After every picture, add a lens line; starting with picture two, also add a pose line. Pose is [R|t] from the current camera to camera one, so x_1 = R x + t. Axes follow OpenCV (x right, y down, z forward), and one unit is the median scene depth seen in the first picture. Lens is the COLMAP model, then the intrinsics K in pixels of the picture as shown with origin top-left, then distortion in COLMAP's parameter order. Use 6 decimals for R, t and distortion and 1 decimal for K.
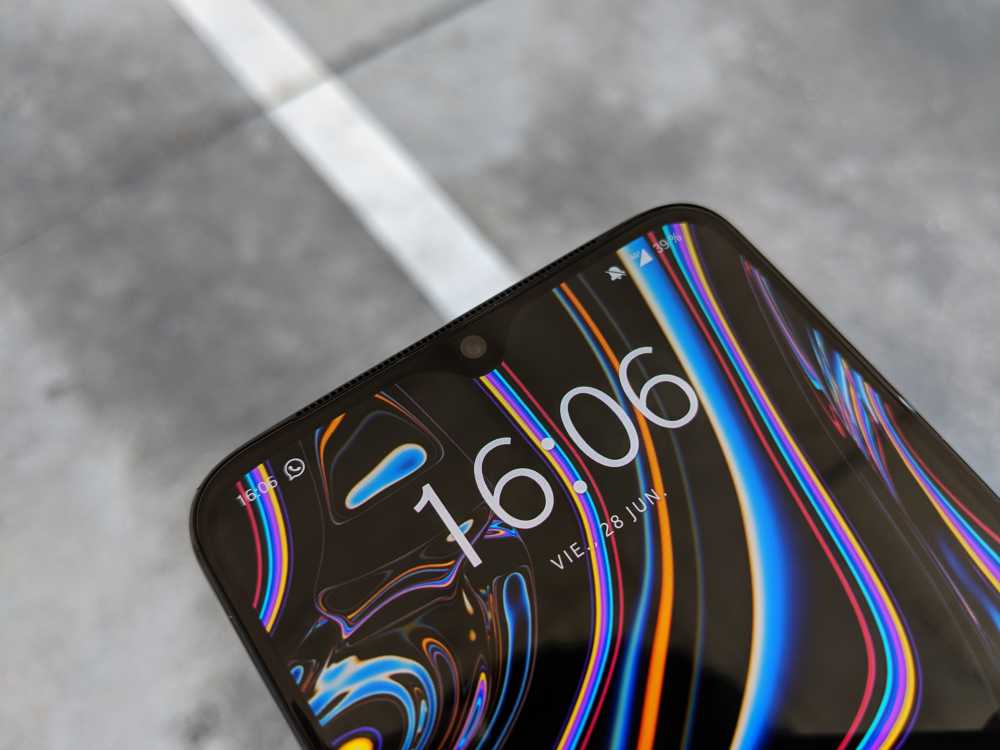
lens RADIAL K [[795.2, 0, 503.7], [0, 795.2, 390.1], [0, 0, 1]] dist [0.000128, -0.067069]
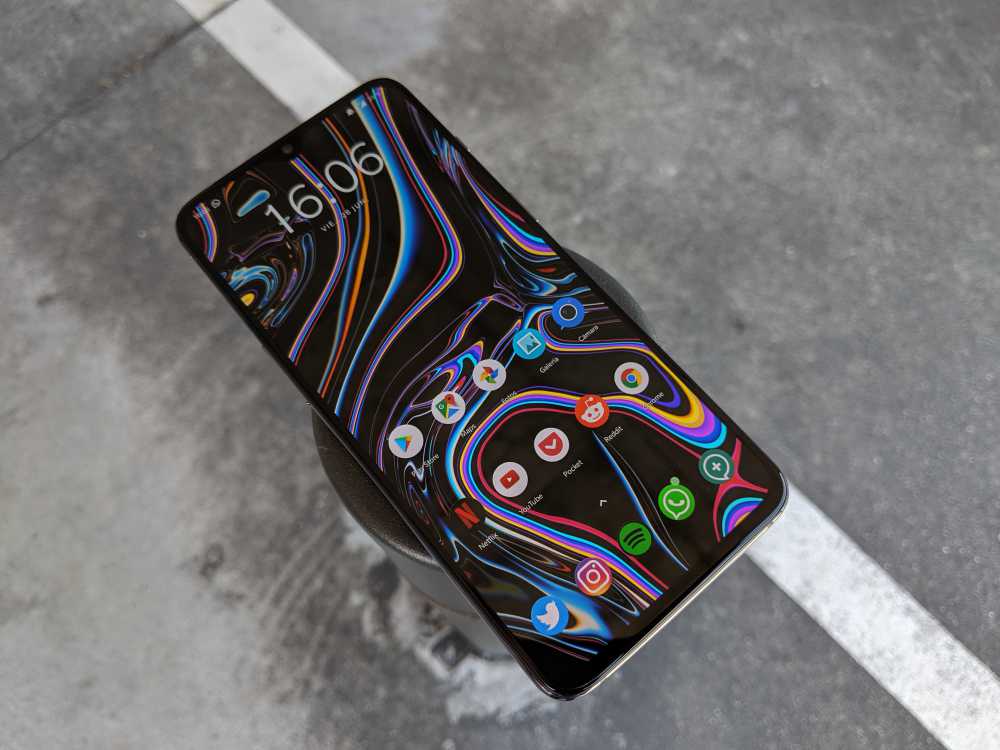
lens RADIAL K [[878.3, 0, 534.9], [0, 878.3, 424.5], [0, 0, 1]] dist [0.012913, -0.079807]
pose [[0.995829, -0.090158, 0.014036, 0.603125], [0.087766, 0.988536, 0.122853, 0.515426], [-0.024952, -0.121108, 0.992326, -1.750325]]
